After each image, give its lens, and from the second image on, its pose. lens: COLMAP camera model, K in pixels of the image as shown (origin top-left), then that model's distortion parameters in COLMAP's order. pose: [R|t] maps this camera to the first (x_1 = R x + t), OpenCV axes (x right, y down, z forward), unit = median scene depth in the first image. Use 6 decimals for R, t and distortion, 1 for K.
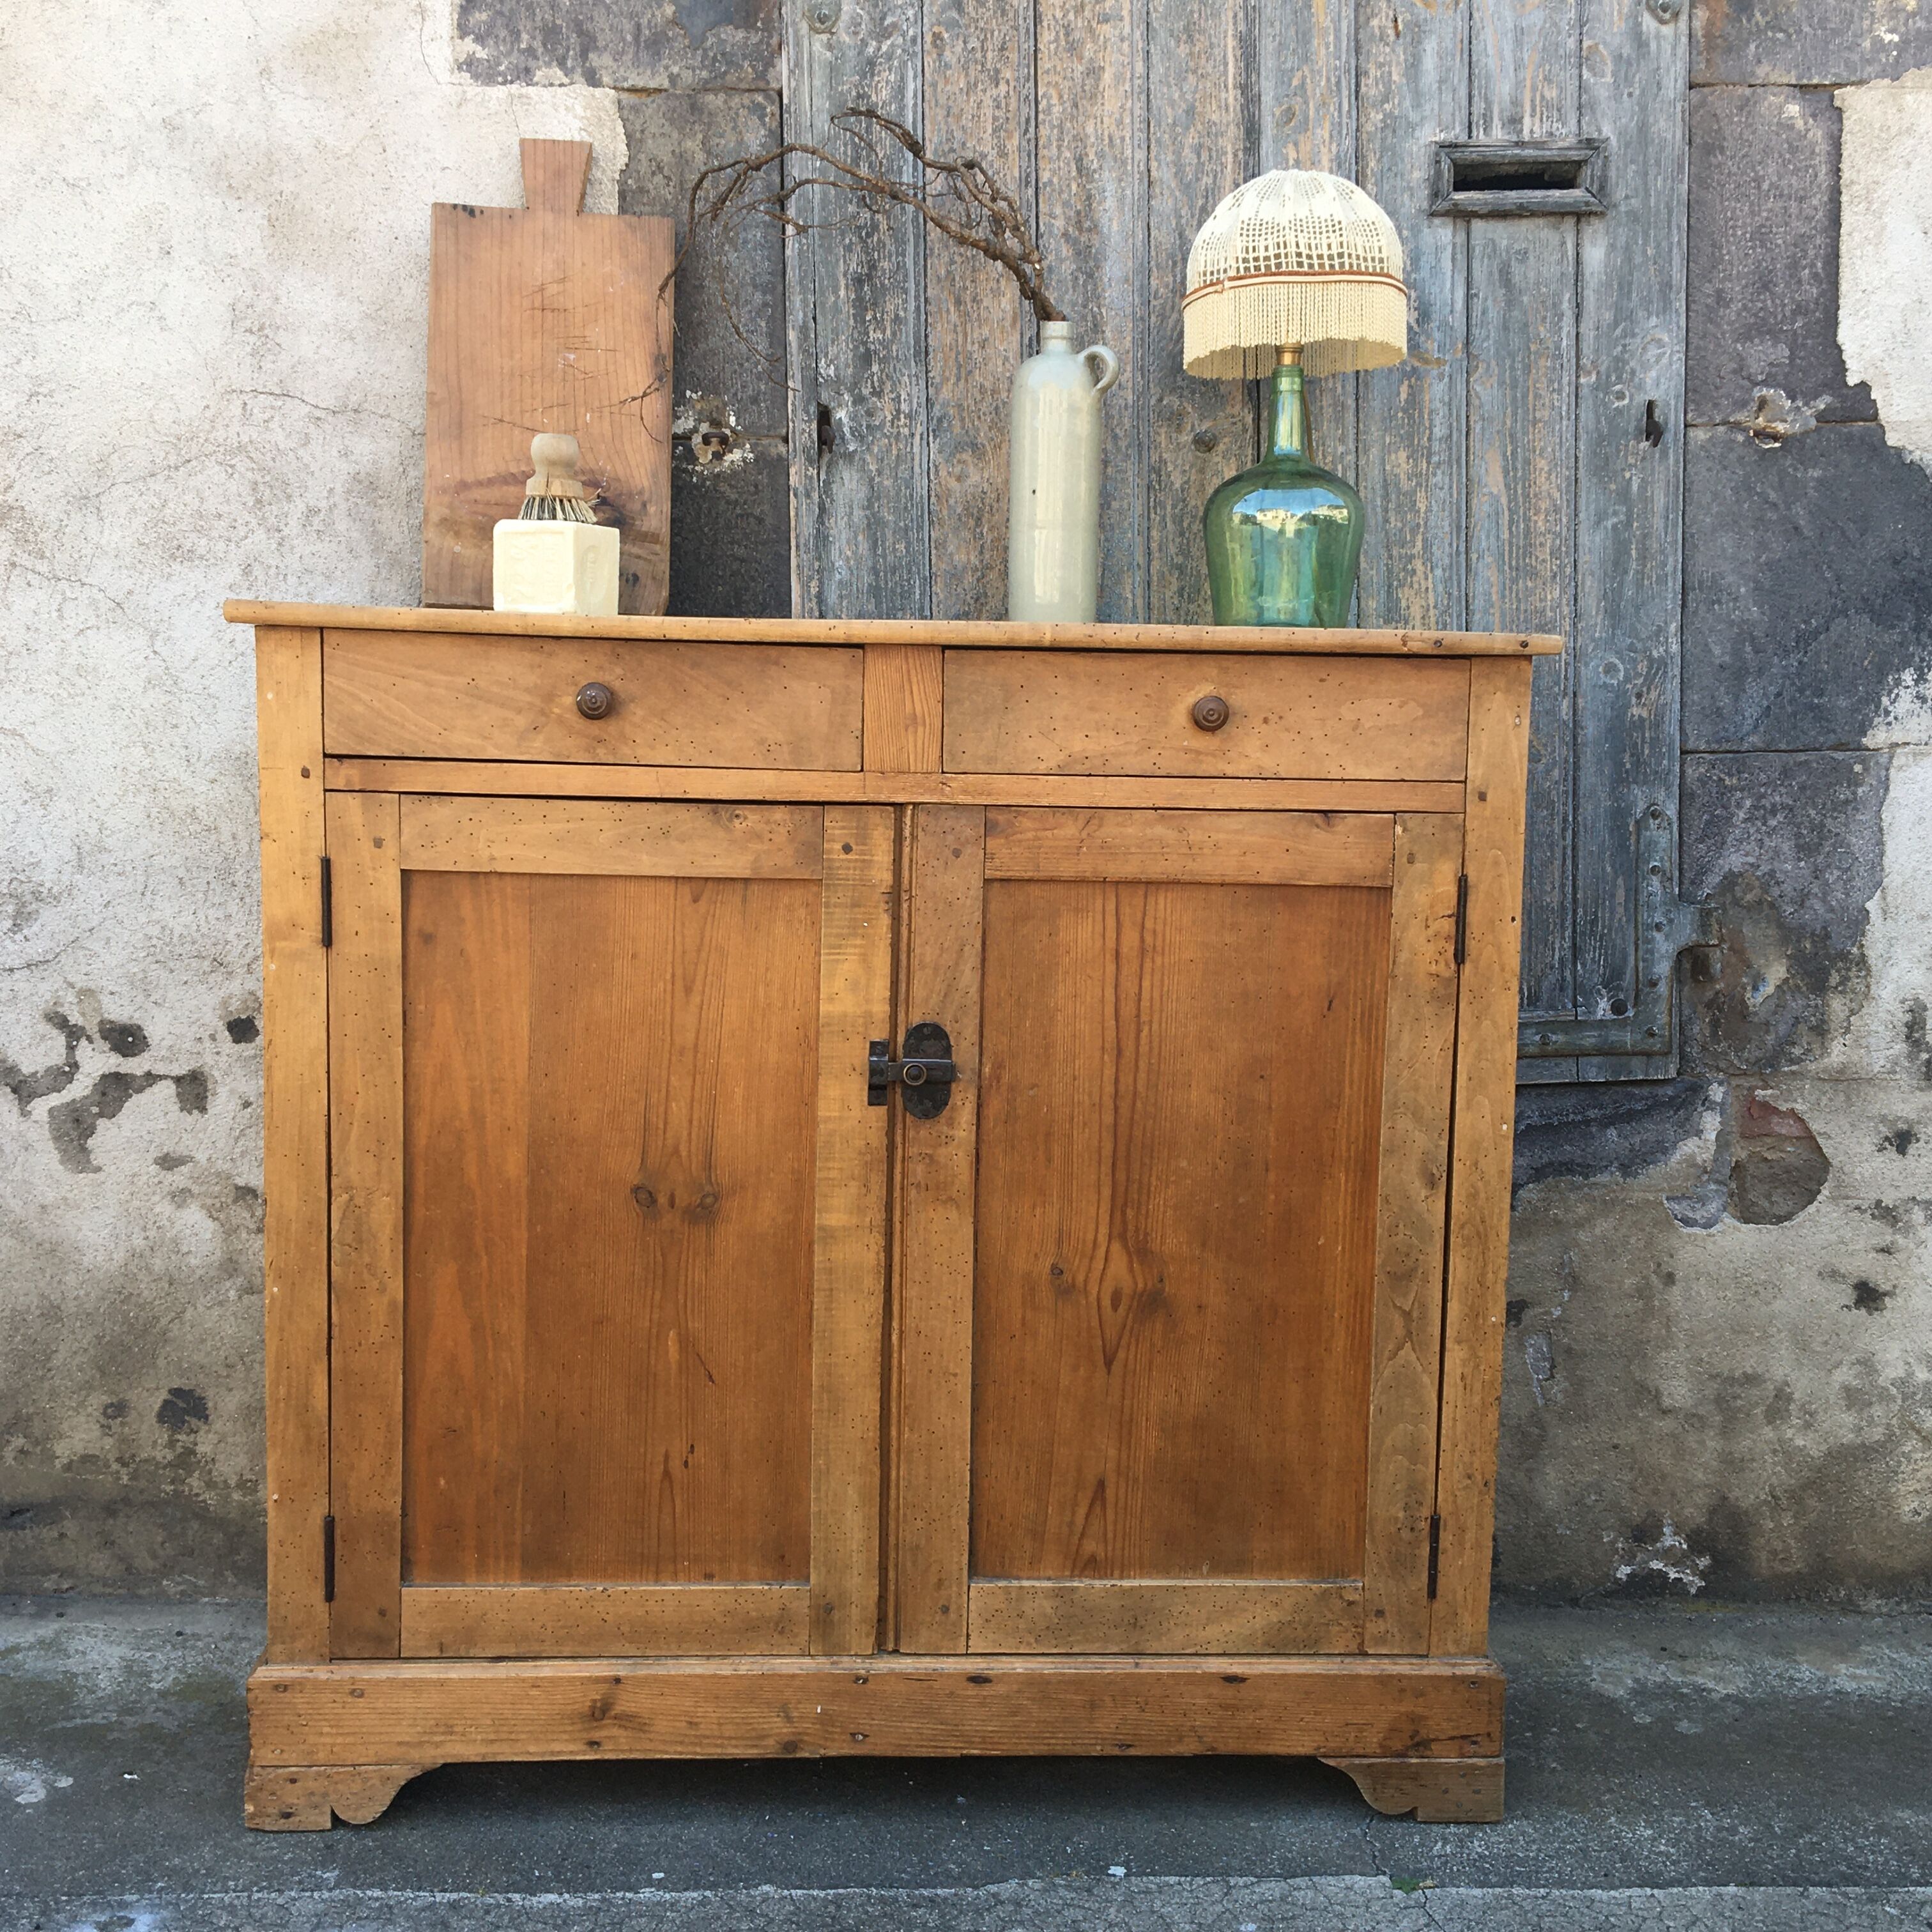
lens RADIAL K [[2370.4, 0, 950.4], [0, 2370.4, 979.4], [0, 0, 1]] dist [0.044287, 0.000000]
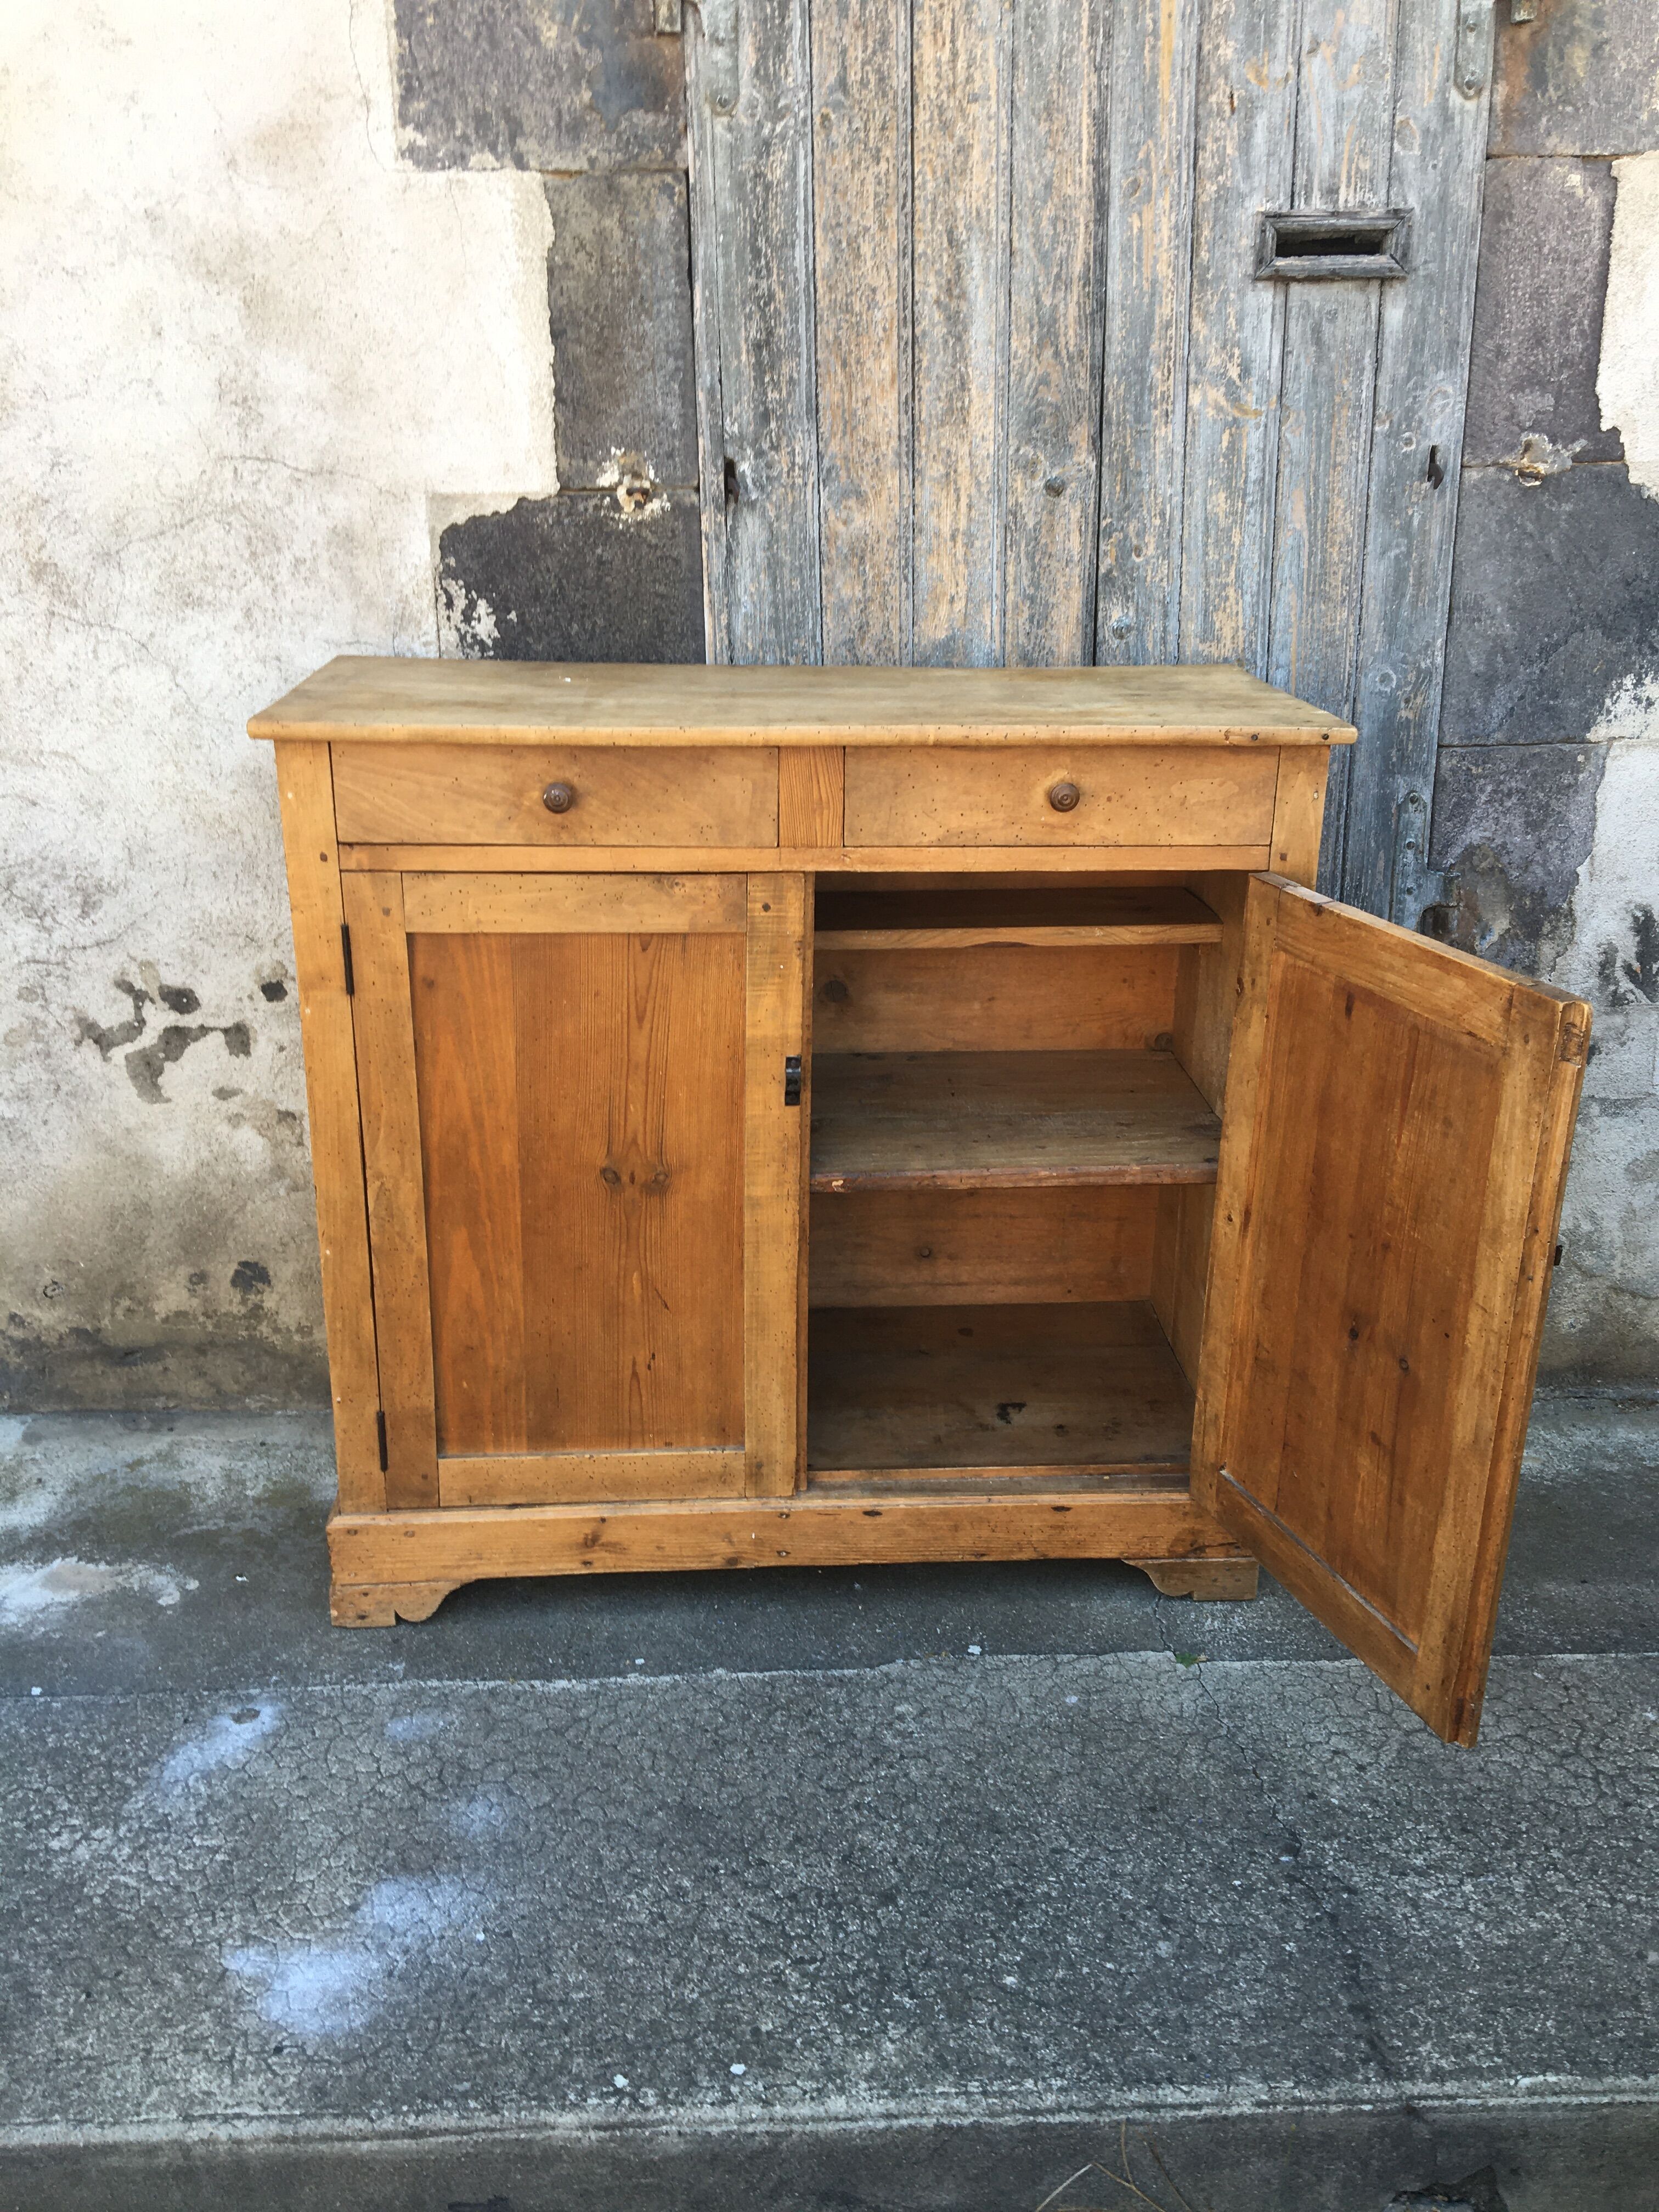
lens RADIAL K [[1882.6, 0, 817.4], [0, 1882.6, 1116.2], [0, 0, 1]] dist [0.059777, -0.085738]
pose [[0.999906, -0.011660, 0.007154, -0.021061], [0.009673, 0.972433, 0.232980, -0.147591], [-0.009674, -0.232889, 0.972455, 0.018686]]
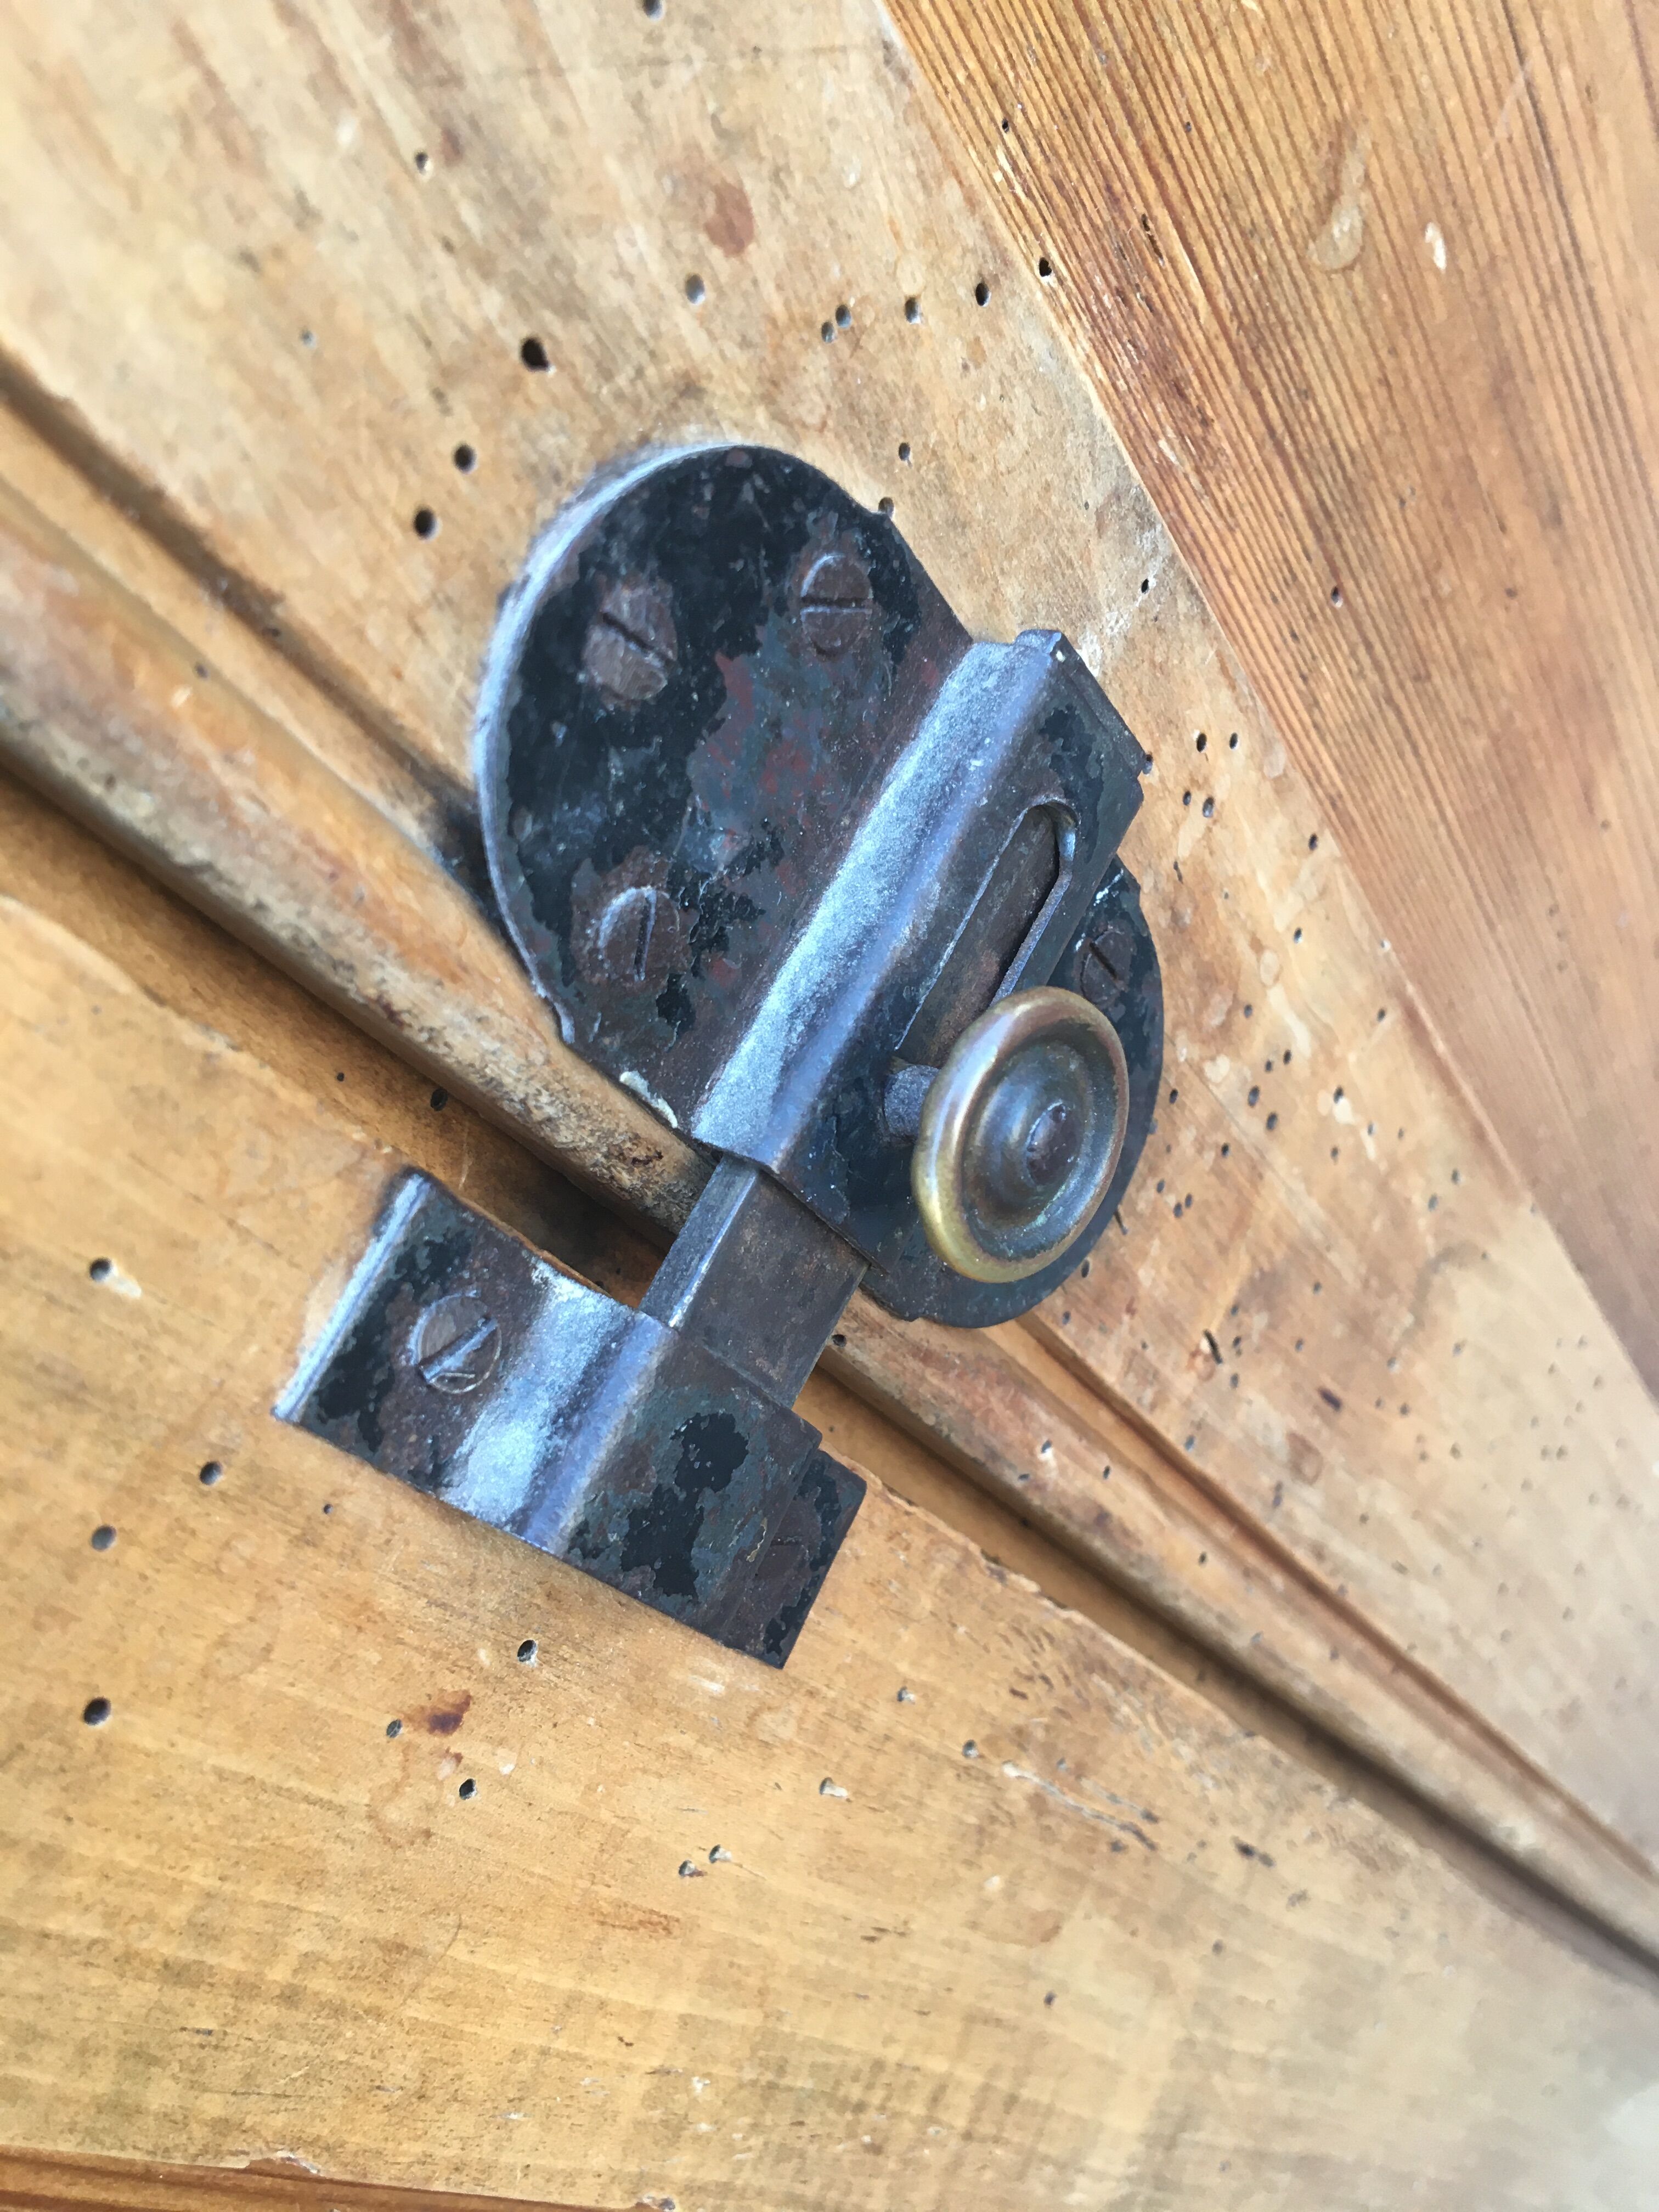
lens RADIAL K [[1882.6, 0, 827.0], [0, 1882.6, 1099.1], [0, 0, 1]] dist [0.059777, -0.085738]
pose [[0.484895, -0.855118, 0.183442, -0.023997], [0.575014, 0.469758, 0.669840, -0.004882], [-0.658966, -0.219320, 0.719488, 0.799995]]
